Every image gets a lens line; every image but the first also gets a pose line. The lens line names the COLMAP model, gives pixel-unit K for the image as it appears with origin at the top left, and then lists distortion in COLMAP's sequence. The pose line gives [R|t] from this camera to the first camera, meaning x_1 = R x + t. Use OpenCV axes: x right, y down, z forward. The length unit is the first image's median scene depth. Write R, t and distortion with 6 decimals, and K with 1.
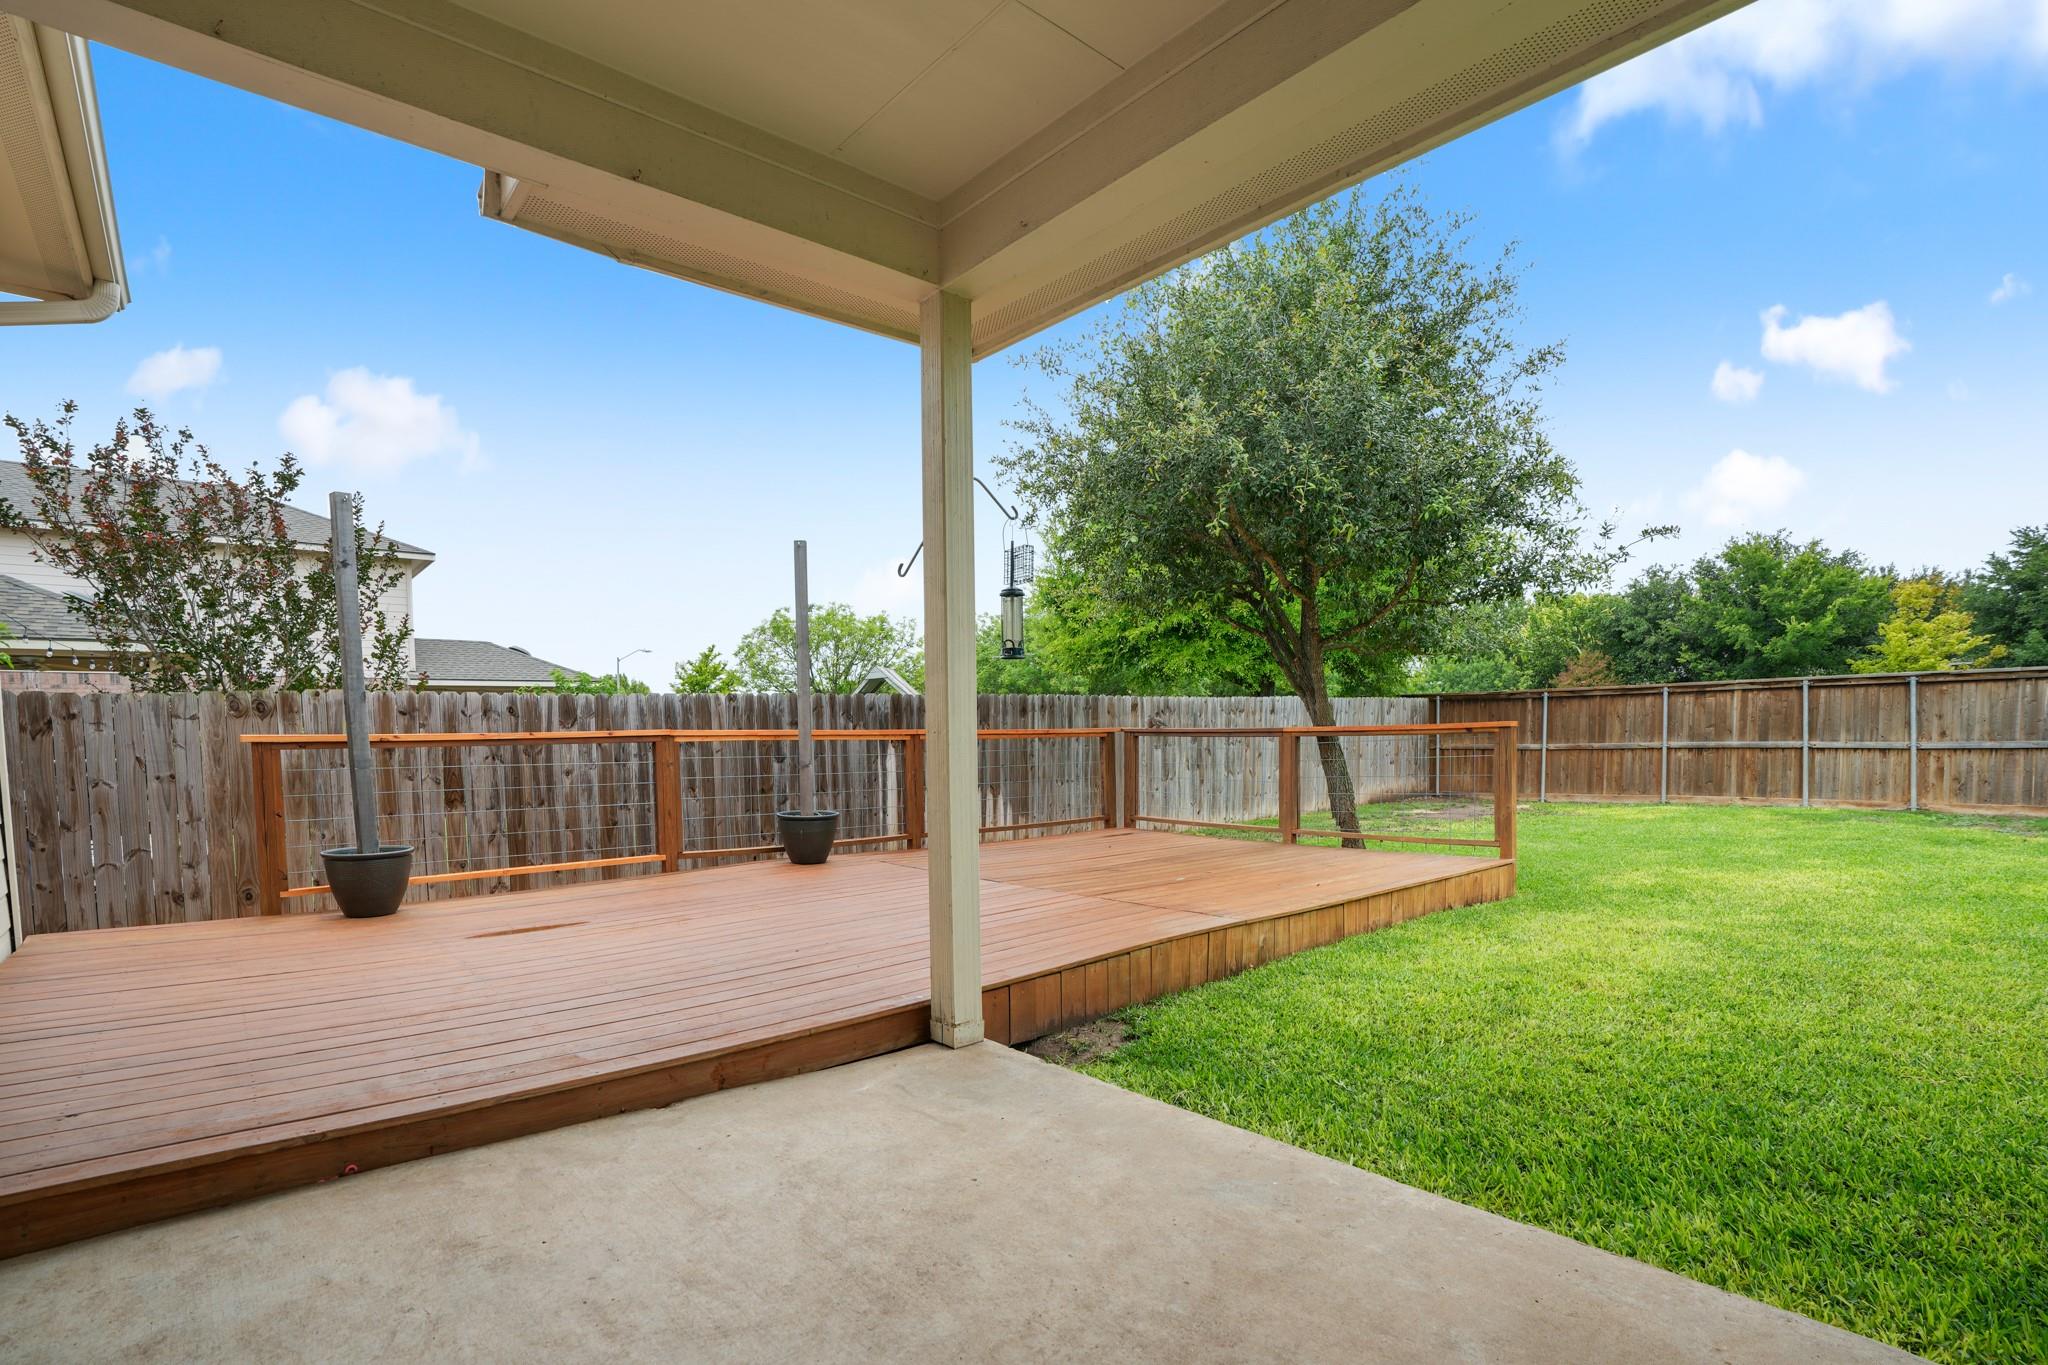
lens RADIAL K [[949.9, 0, 1093.2], [0, 949.9, 796.9], [0, 0, 1]] dist [-0.007579, 0.009760]
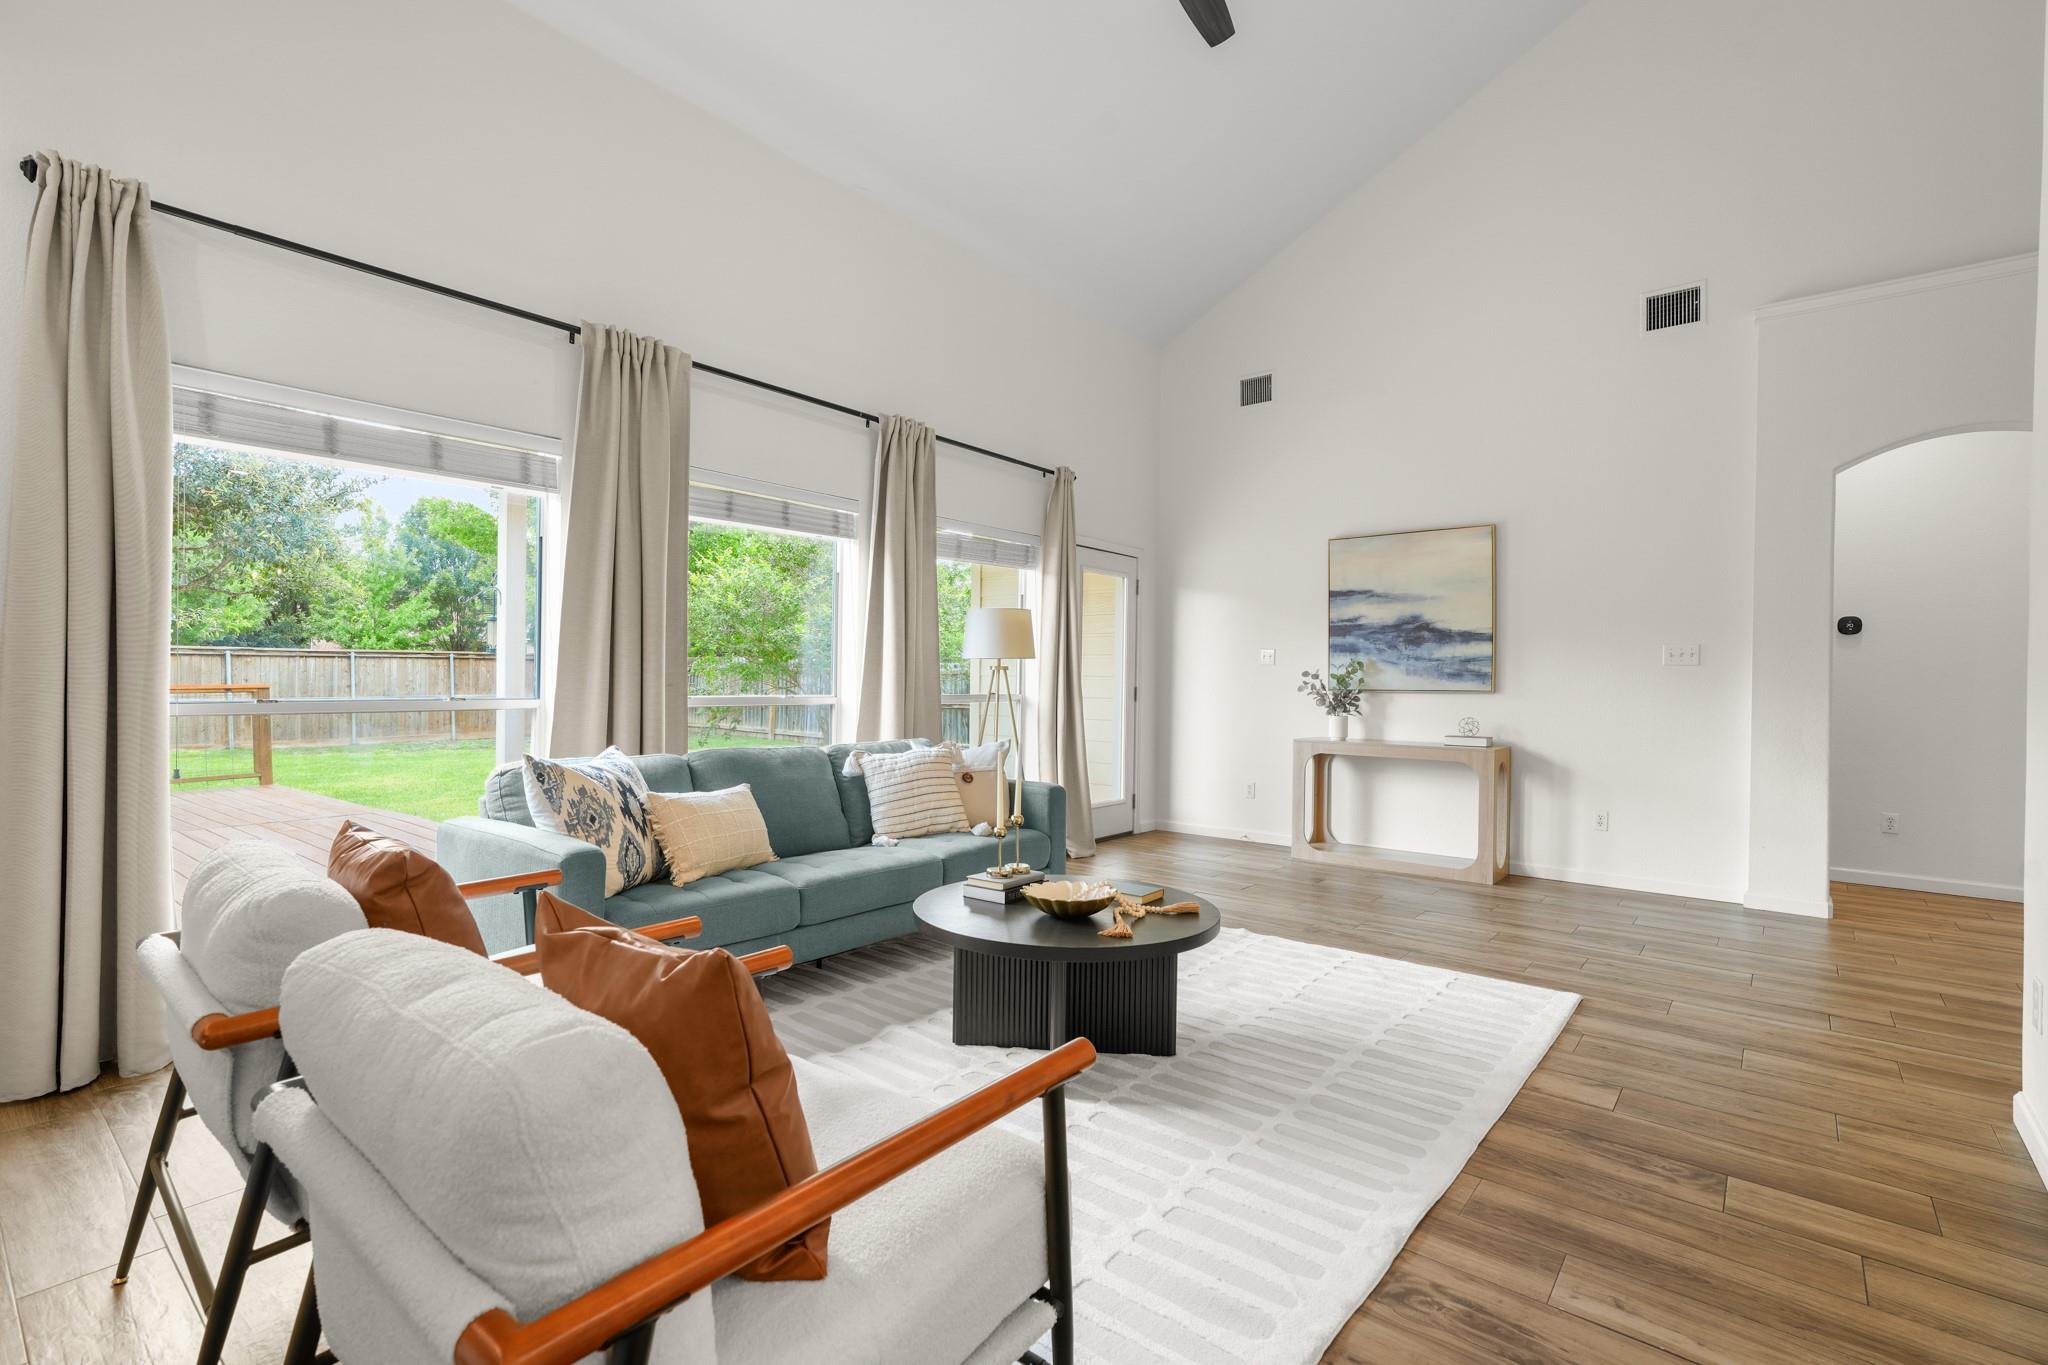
lens RADIAL K [[949.9, 0, 1031.2], [0, 949.9, 676.2], [0, 0, 1]] dist [-0.007579, 0.009760]
pose [[-0.144867, 0.022068, 0.989205, -0.588134], [0.058503, 0.998193, -0.013701, -0.004211], [-0.987720, 0.055886, -0.145896, 0.062050]]
